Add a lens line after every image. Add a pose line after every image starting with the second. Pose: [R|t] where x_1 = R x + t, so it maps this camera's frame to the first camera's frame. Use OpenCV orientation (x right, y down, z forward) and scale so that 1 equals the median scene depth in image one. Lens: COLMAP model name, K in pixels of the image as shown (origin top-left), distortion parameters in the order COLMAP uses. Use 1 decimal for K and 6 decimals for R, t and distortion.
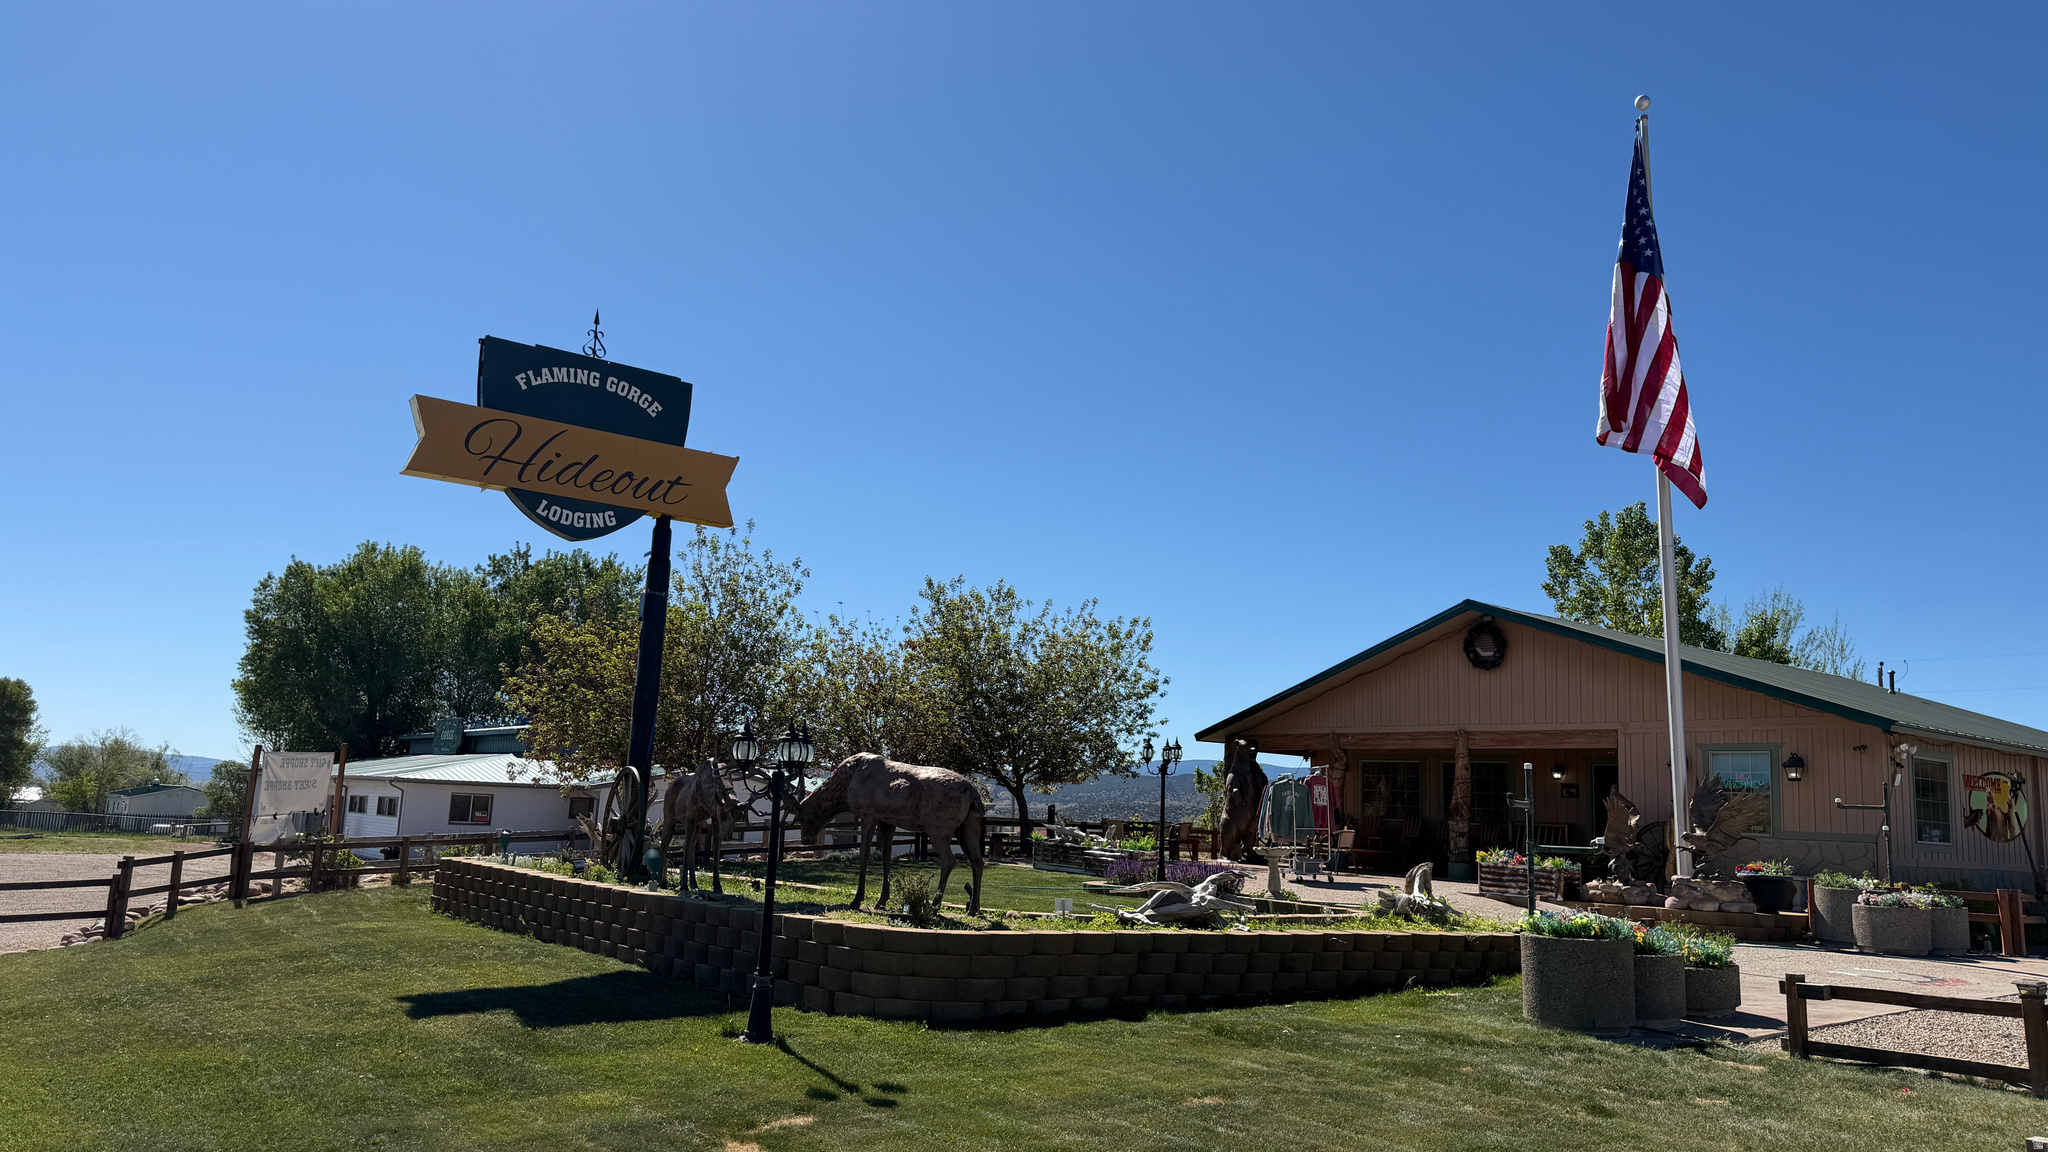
lens RADIAL K [[1489.0, 0, 1014.9], [0, 1489.0, 564.7], [0, 0, 1]] dist [0.054284, -0.026579]
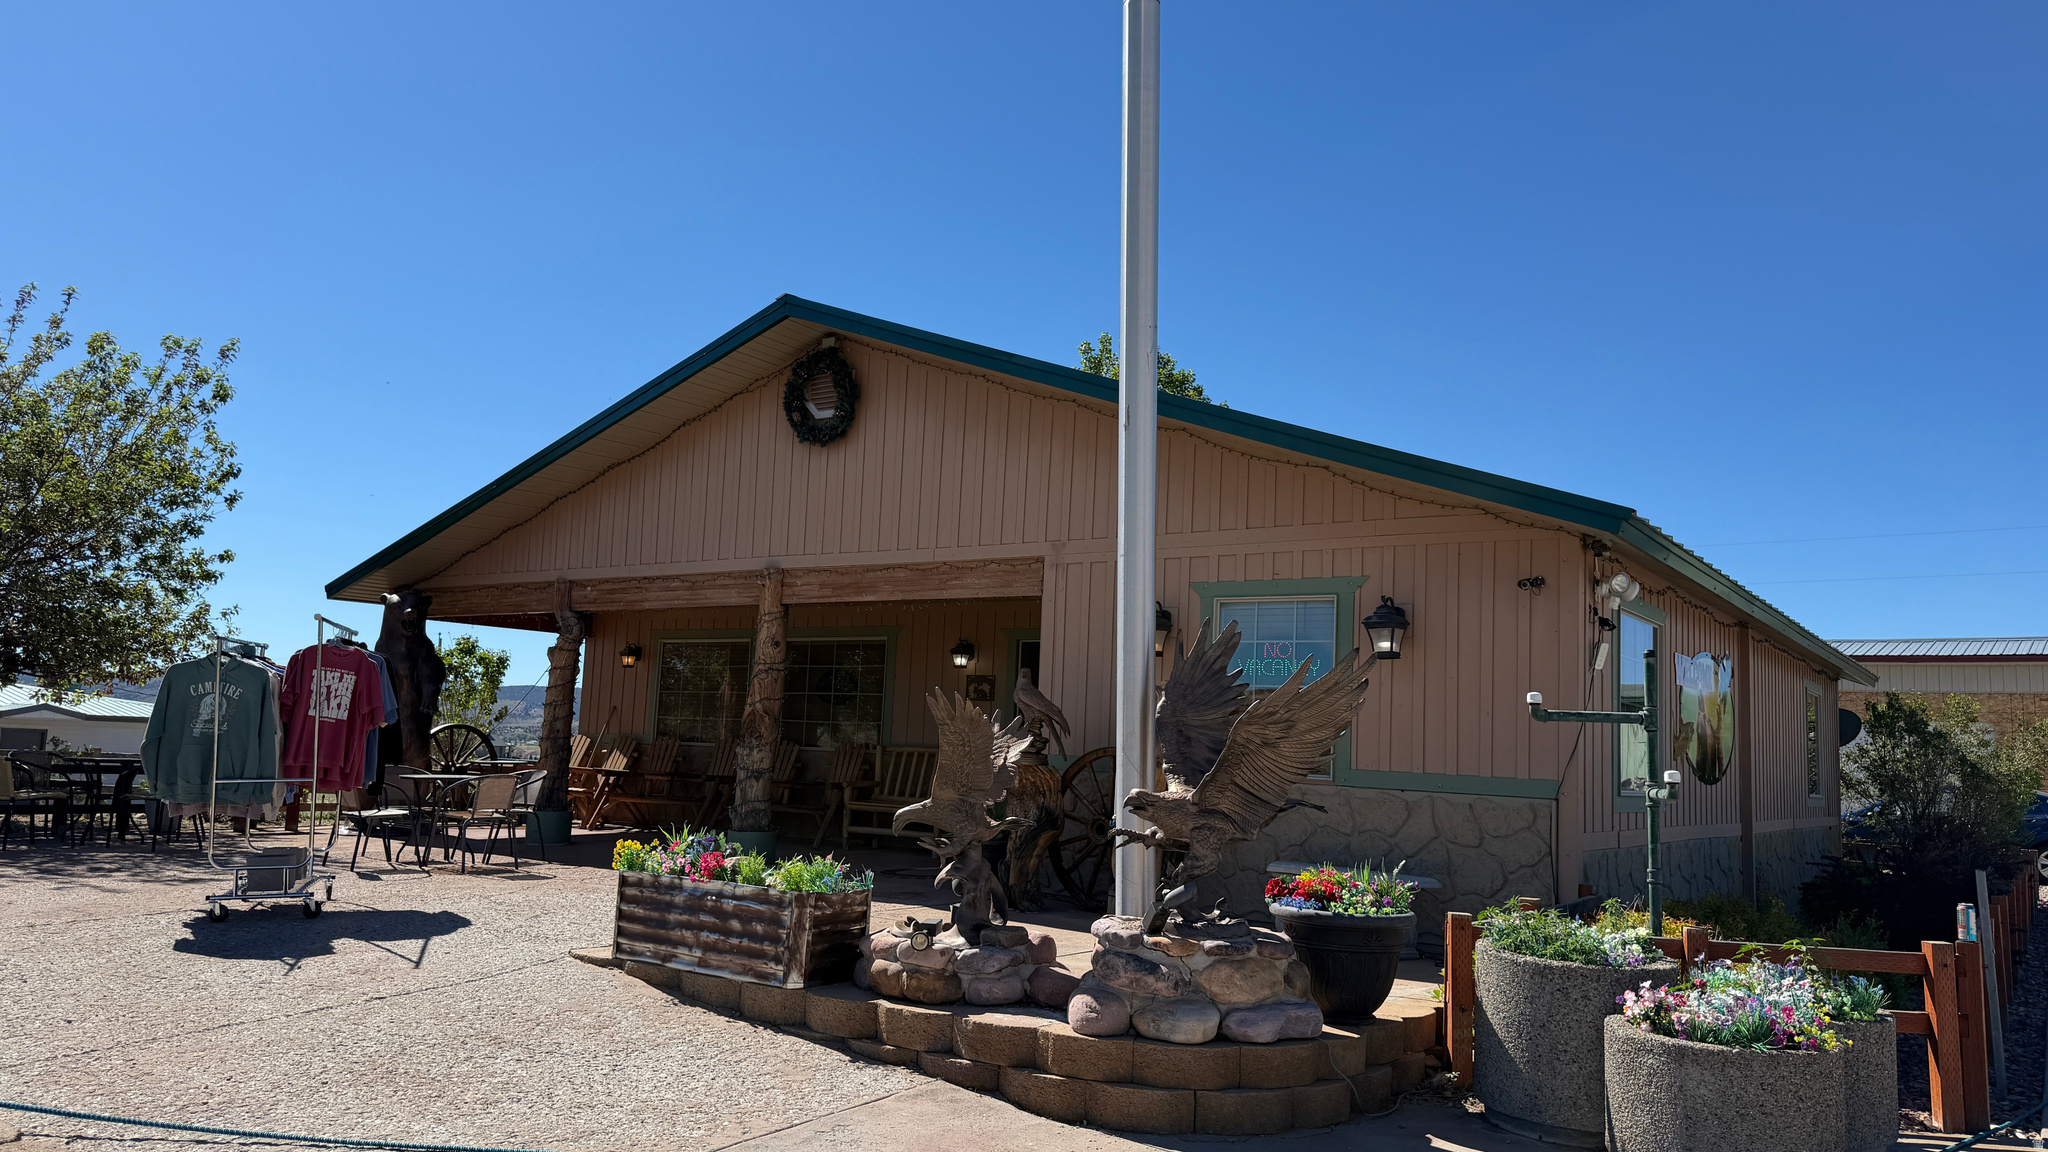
lens RADIAL K [[1489.0, 0, 1024.9], [0, 1489.0, 564.0], [0, 0, 1]] dist [0.054284, -0.026579]
pose [[0.953872, 0.035007, 0.298167, 0.267844], [-0.051084, 0.997621, 0.046293, 0.095315], [-0.295837, -0.059389, 0.953390, 0.580791]]
